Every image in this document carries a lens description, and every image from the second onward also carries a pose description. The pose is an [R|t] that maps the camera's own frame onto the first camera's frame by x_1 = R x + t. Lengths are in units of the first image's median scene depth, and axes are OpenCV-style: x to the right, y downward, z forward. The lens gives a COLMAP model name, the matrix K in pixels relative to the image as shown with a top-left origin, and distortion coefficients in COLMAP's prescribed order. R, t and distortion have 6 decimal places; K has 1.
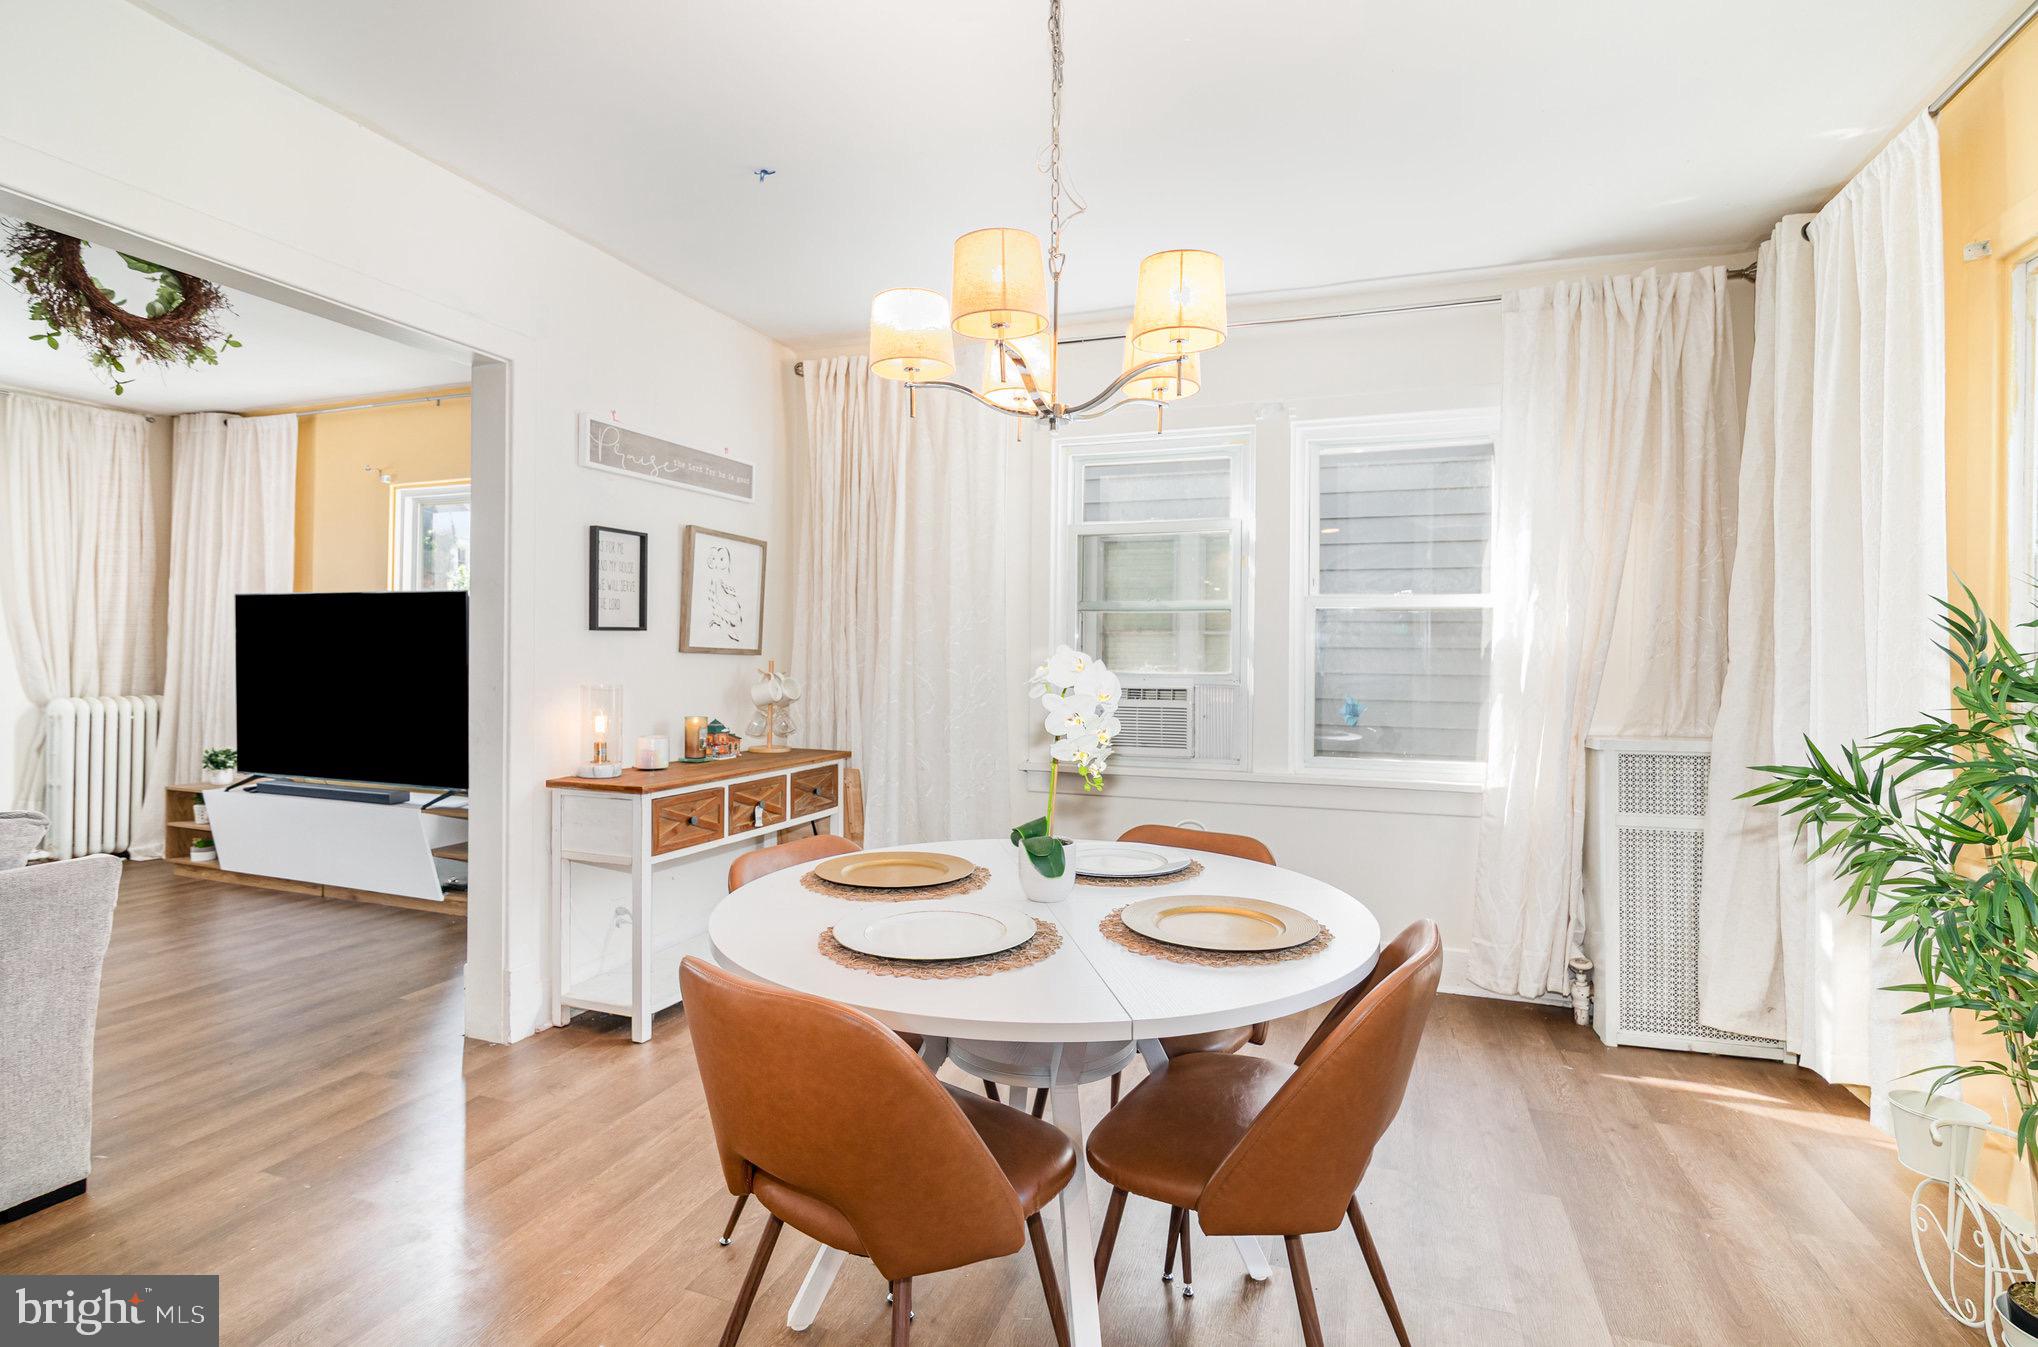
lens RADIAL K [[959.3, 0, 1028.8], [0, 959.3, 654.3], [0, 0, 1]] dist [-0.014024, 0.001523]
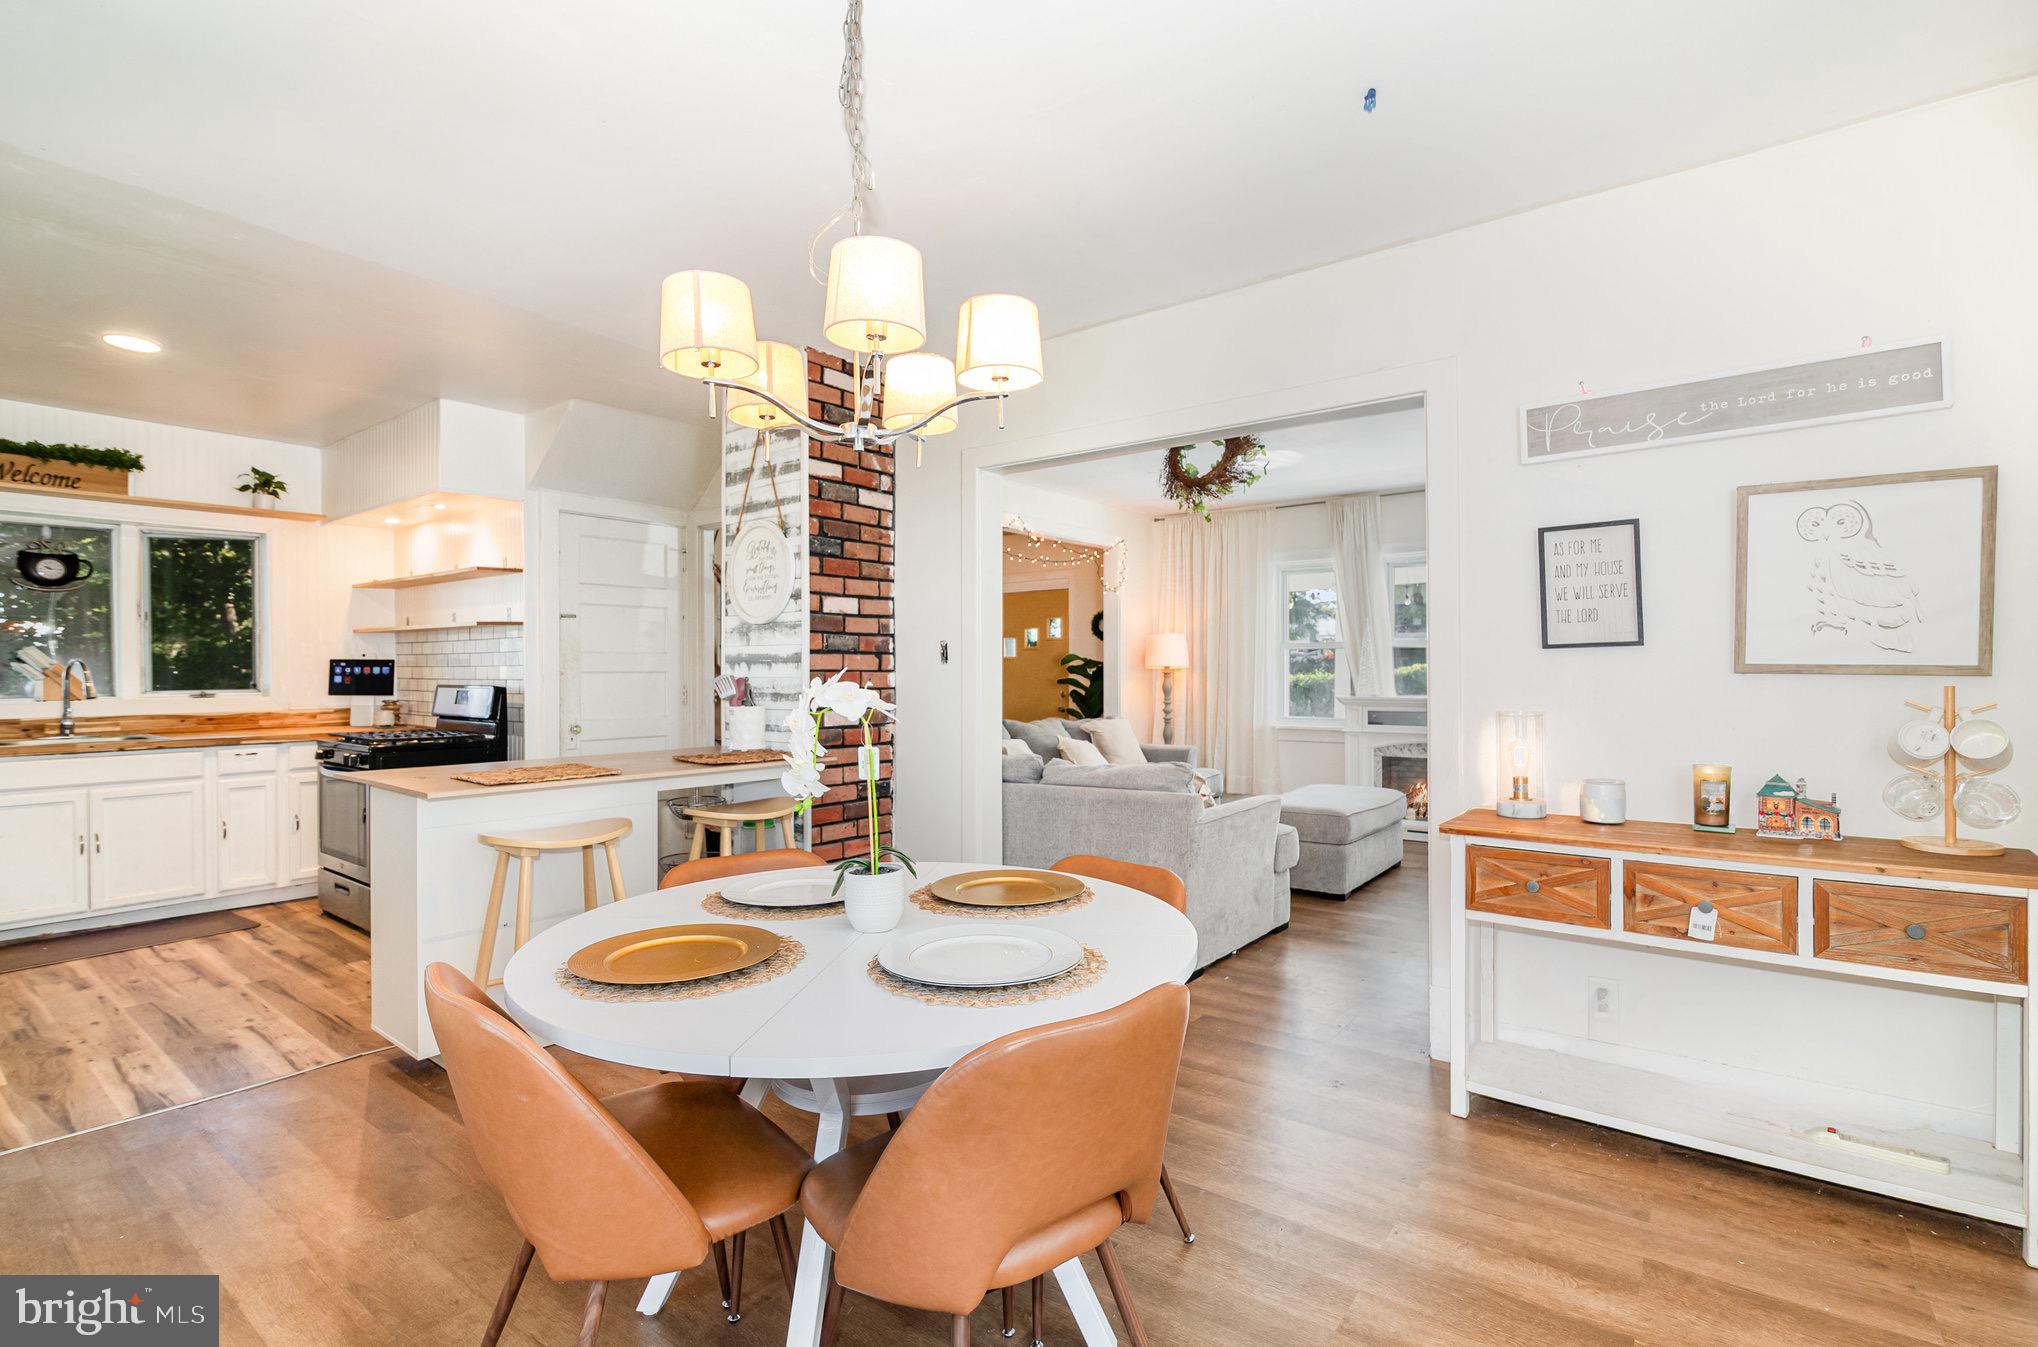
lens RADIAL K [[959.3, 0, 1036.3], [0, 959.3, 670.1], [0, 0, 1]] dist [-0.014024, 0.001523]
pose [[-0.303044, -0.010319, -0.952921, 0.449505], [0.003686, 0.999921, -0.012000, 0.002525], [0.952969, -0.007149, -0.302982, 0.726488]]
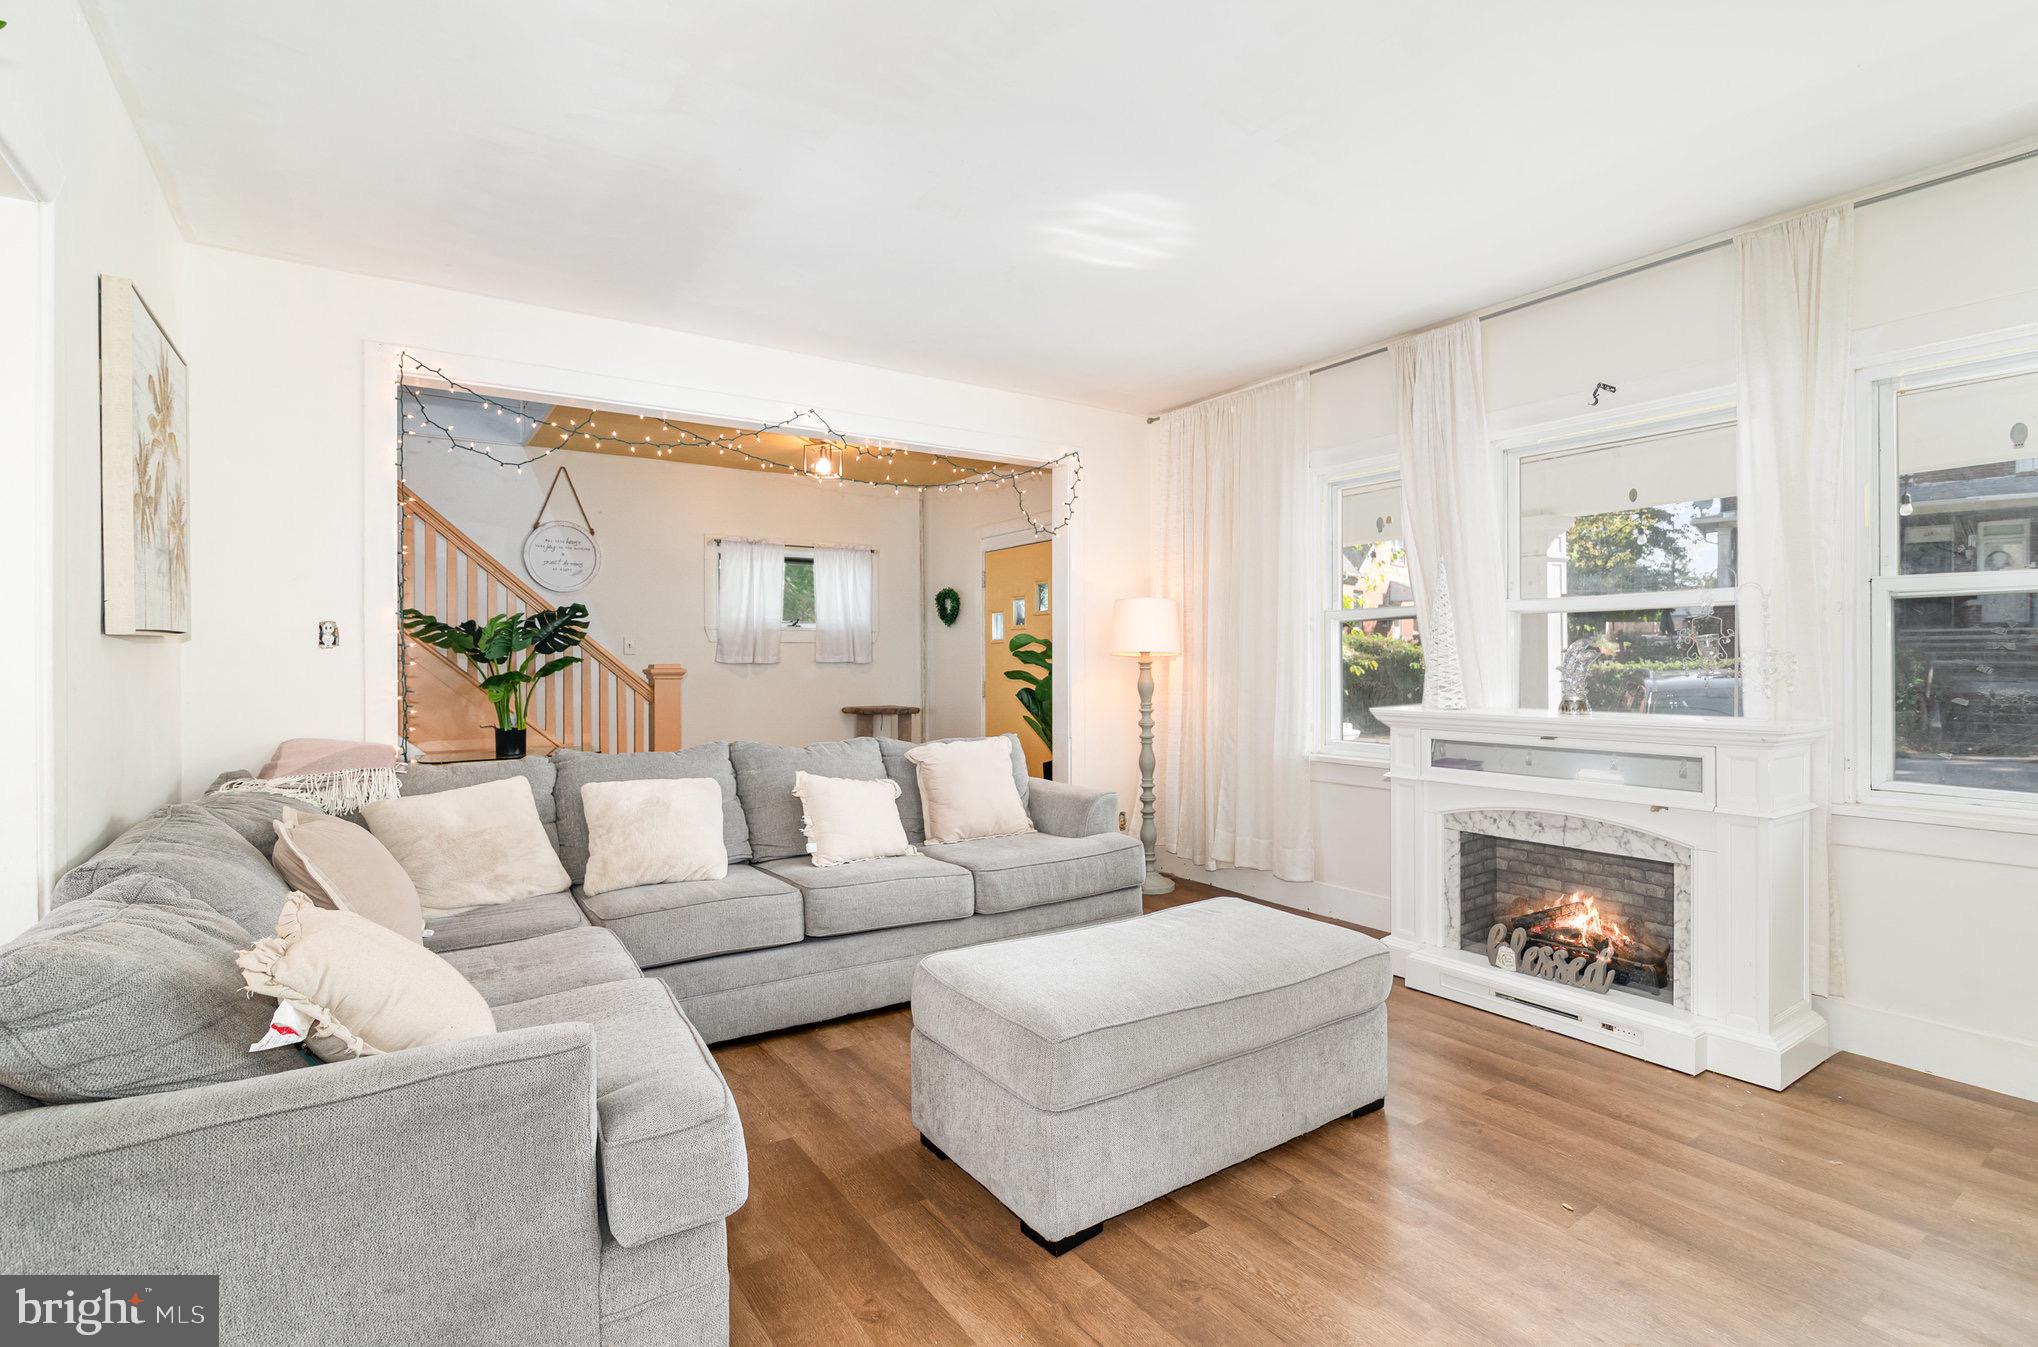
lens RADIAL K [[959.3, 0, 1016.5], [0, 959.3, 674.2], [0, 0, 1]] dist [-0.014024, 0.001523]
pose [[-0.601818, 0.005357, -0.798615, -0.487219], [0.001229, 0.999983, 0.005782, -0.007499], [0.798632, 0.002498, -0.601814, 1.007628]]
